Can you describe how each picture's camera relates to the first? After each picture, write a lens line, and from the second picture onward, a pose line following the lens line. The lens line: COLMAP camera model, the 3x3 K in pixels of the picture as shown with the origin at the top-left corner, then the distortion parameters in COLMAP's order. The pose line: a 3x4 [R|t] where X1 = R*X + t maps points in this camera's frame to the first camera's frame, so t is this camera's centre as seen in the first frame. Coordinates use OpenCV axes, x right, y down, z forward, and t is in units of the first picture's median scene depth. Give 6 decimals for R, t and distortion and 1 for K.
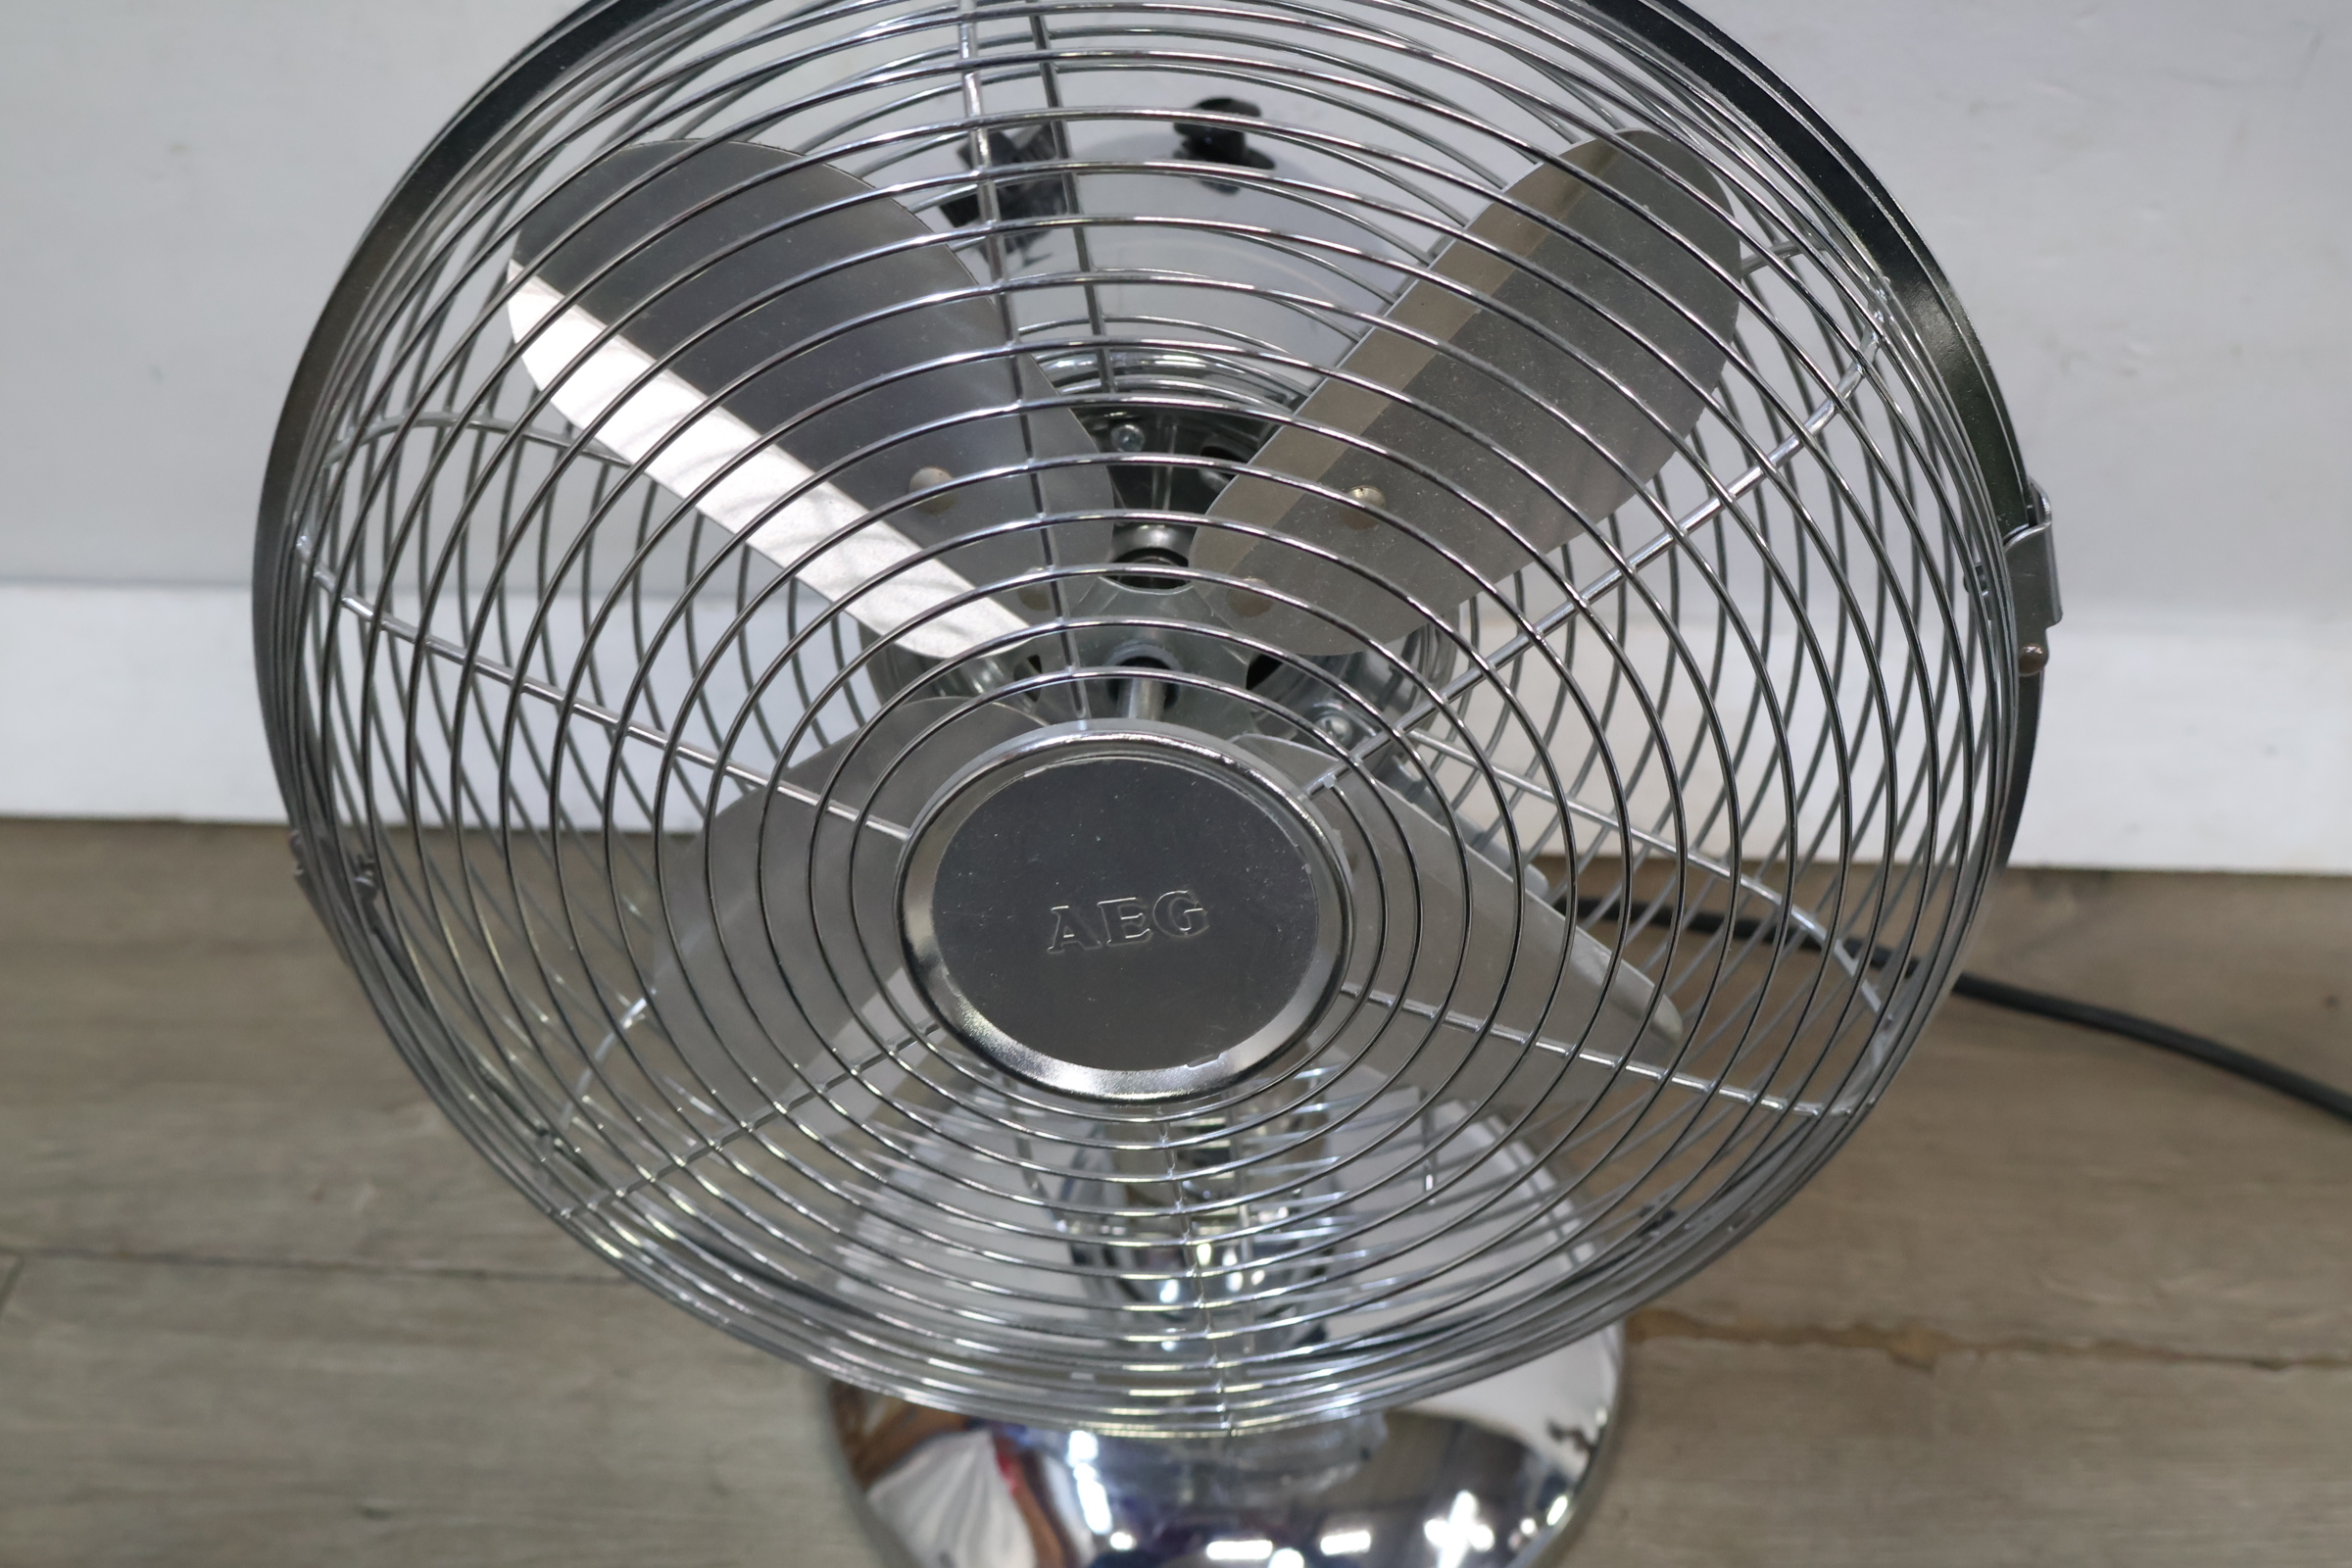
lens RADIAL K [[2511.6, 0, 1172.6], [0, 2511.6, 786.2], [0, 0, 1]] dist [0.011394, -0.003924]
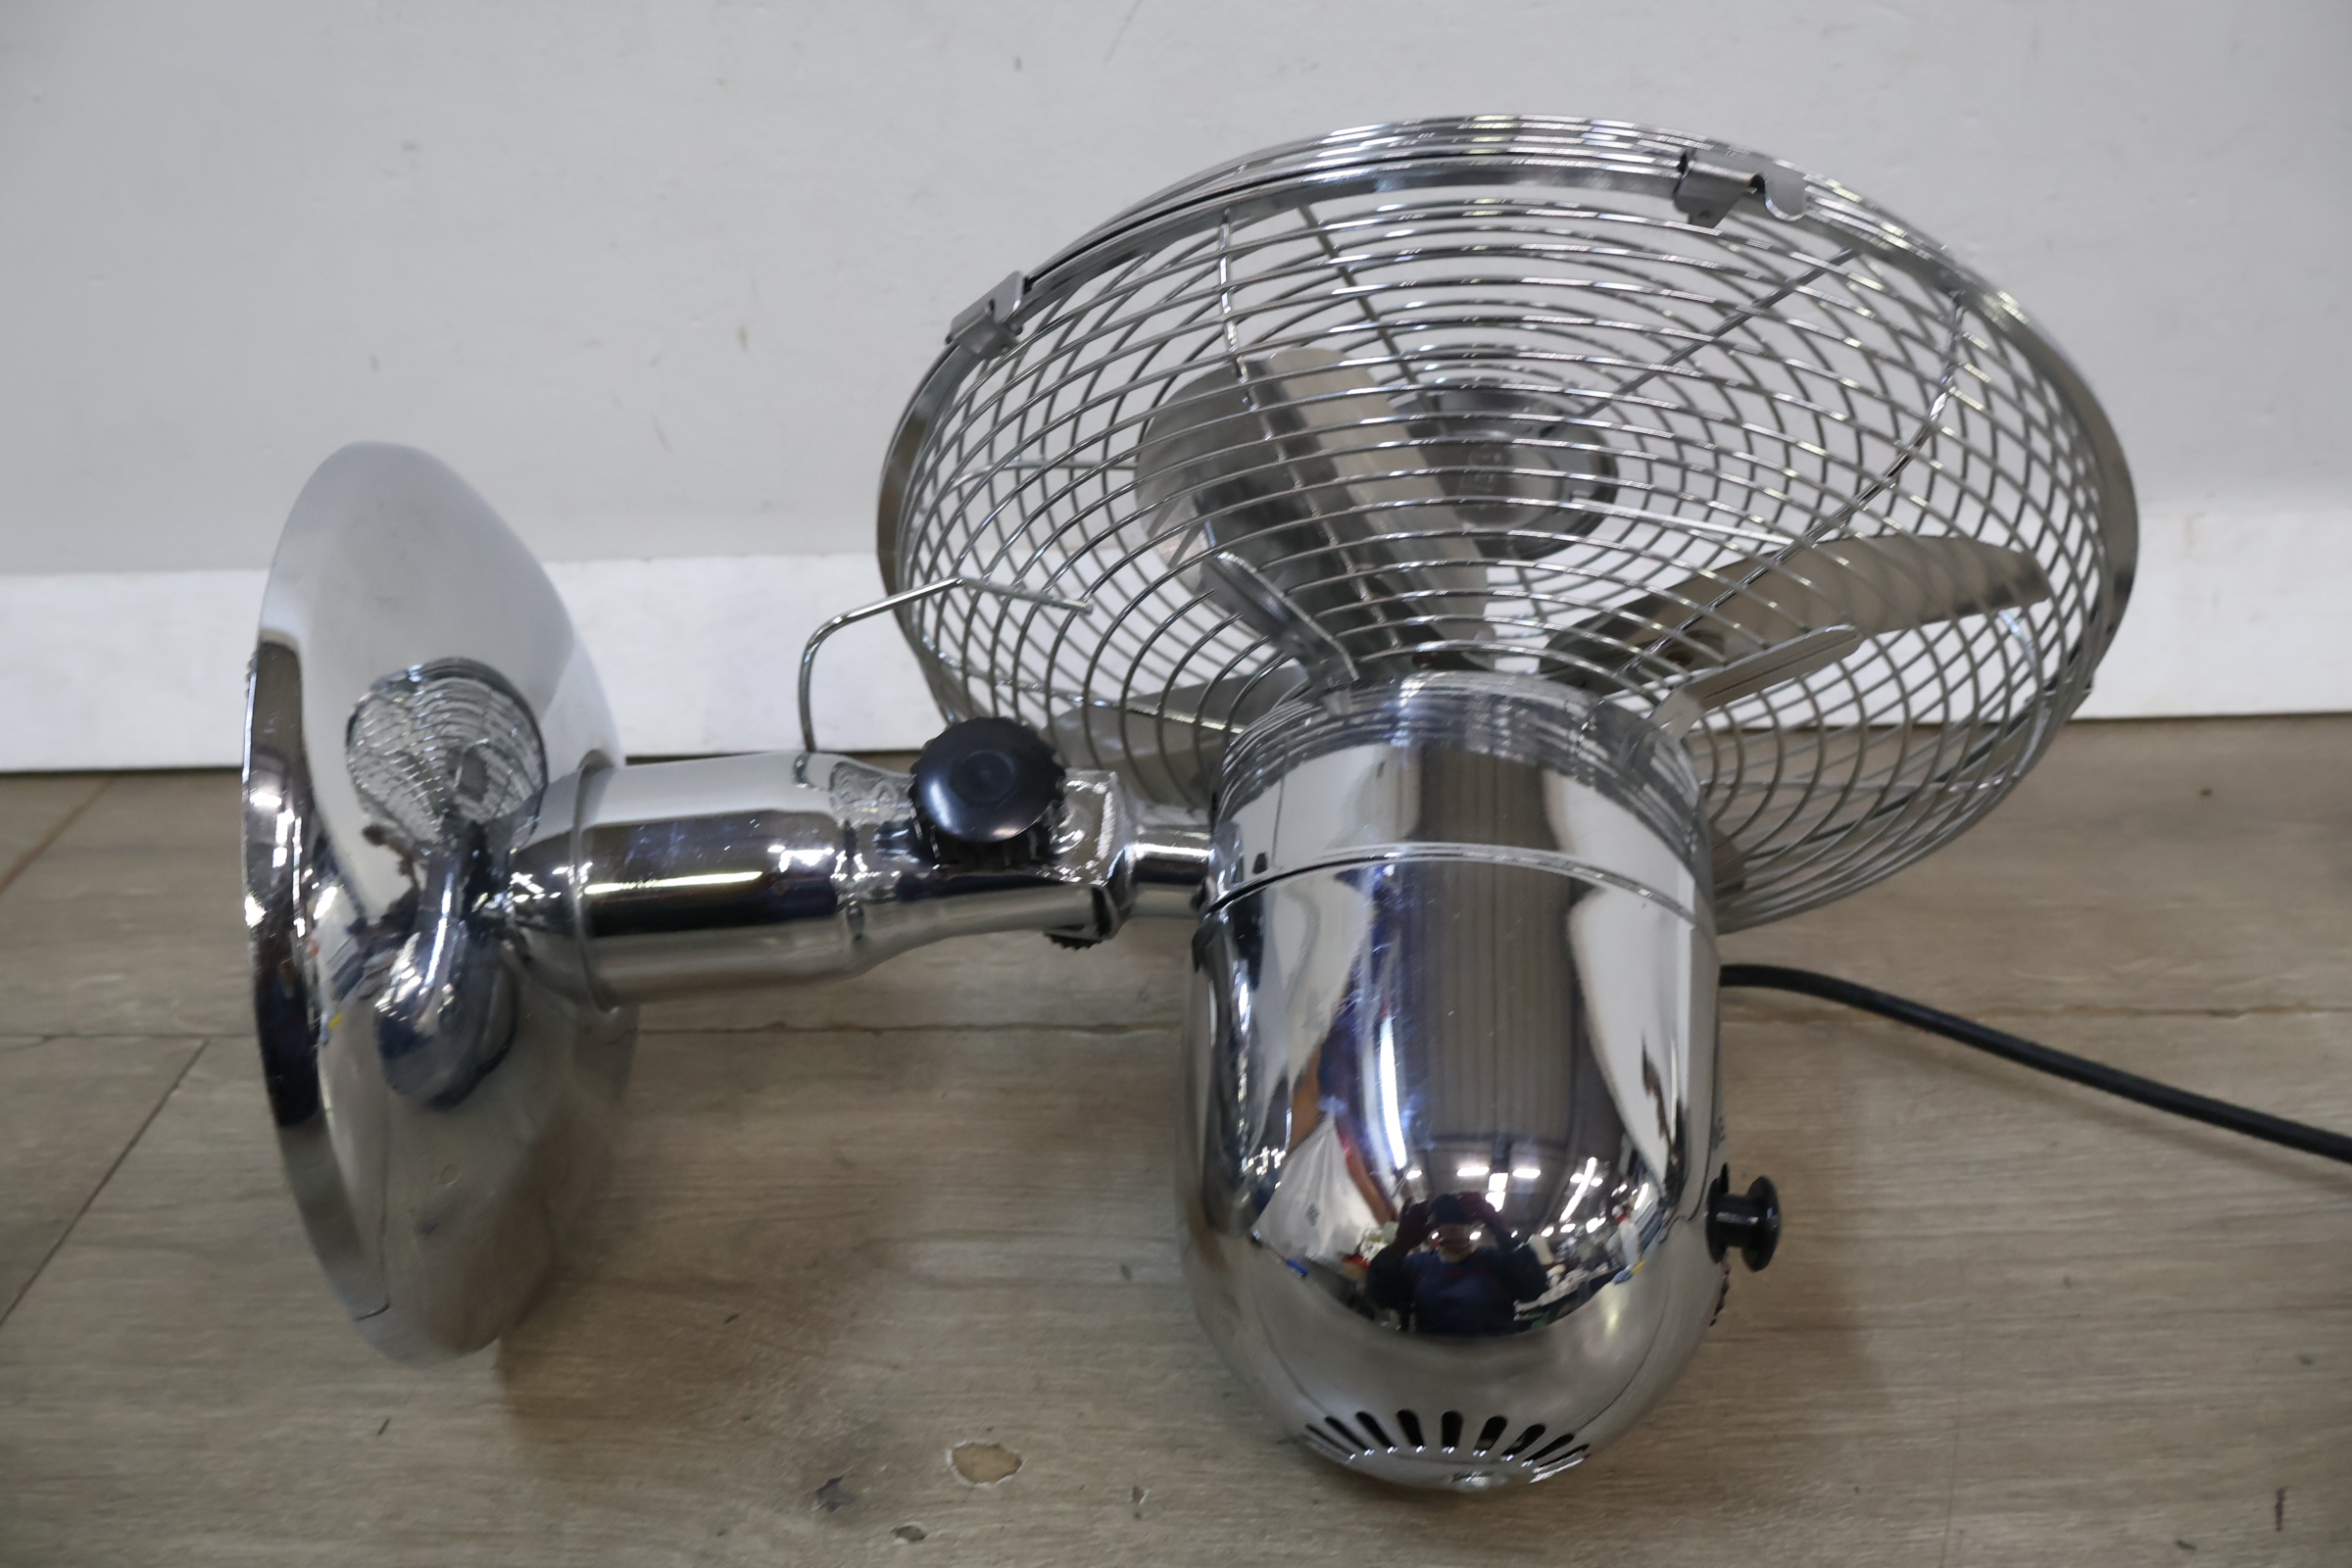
lens RADIAL K [[1986.0, 0, 1171.4], [0, 1986.0, 782.7], [0, 0, 1]] dist [-0.002115, 0.012313]
pose [[0.998990, -0.035431, 0.027617, -0.055093], [0.041373, 0.965161, -0.258364, 0.336950], [-0.017501, 0.259246, 0.965653, 0.121808]]
